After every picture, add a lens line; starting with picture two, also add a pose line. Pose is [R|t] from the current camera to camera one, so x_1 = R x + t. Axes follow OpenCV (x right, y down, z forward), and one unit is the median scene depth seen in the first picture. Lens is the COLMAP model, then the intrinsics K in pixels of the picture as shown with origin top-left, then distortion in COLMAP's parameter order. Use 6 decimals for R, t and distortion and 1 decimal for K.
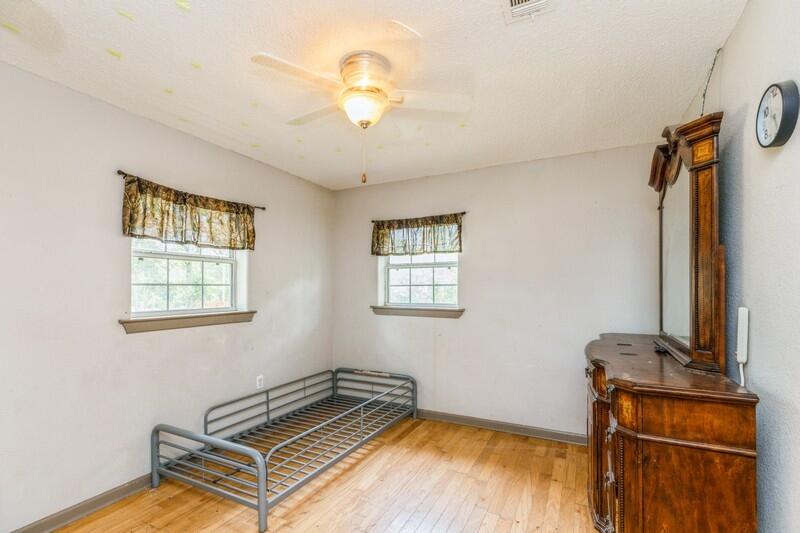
lens RADIAL K [[365.1, 0, 403.9], [0, 365.1, 294.2], [0, 0, 1]] dist [0.000315, 0.000031]
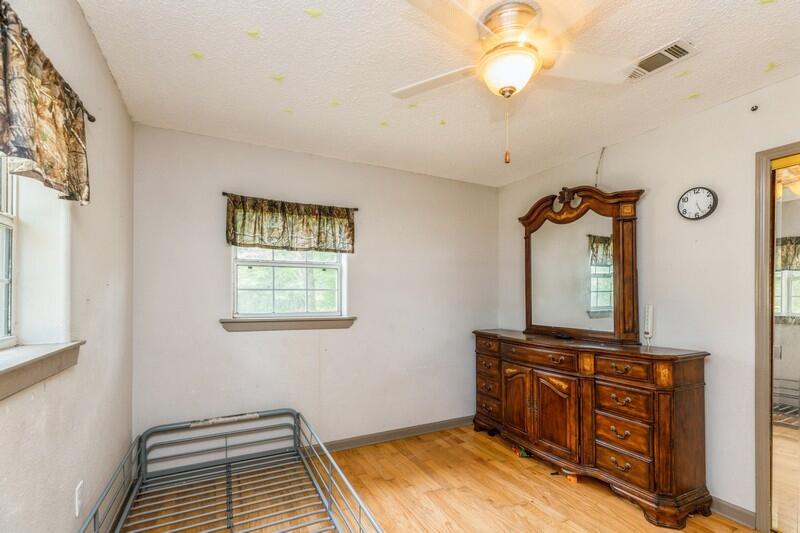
lens RADIAL K [[365.1, 0, 403.9], [0, 365.1, 294.2], [0, 0, 1]] dist [0.000315, 0.000031]
pose [[0.588124, 0.000972, 0.808770, -0.482668], [0.008409, 0.999938, -0.007317, -0.007297], [-0.808727, 0.011104, 0.588079, 0.375365]]
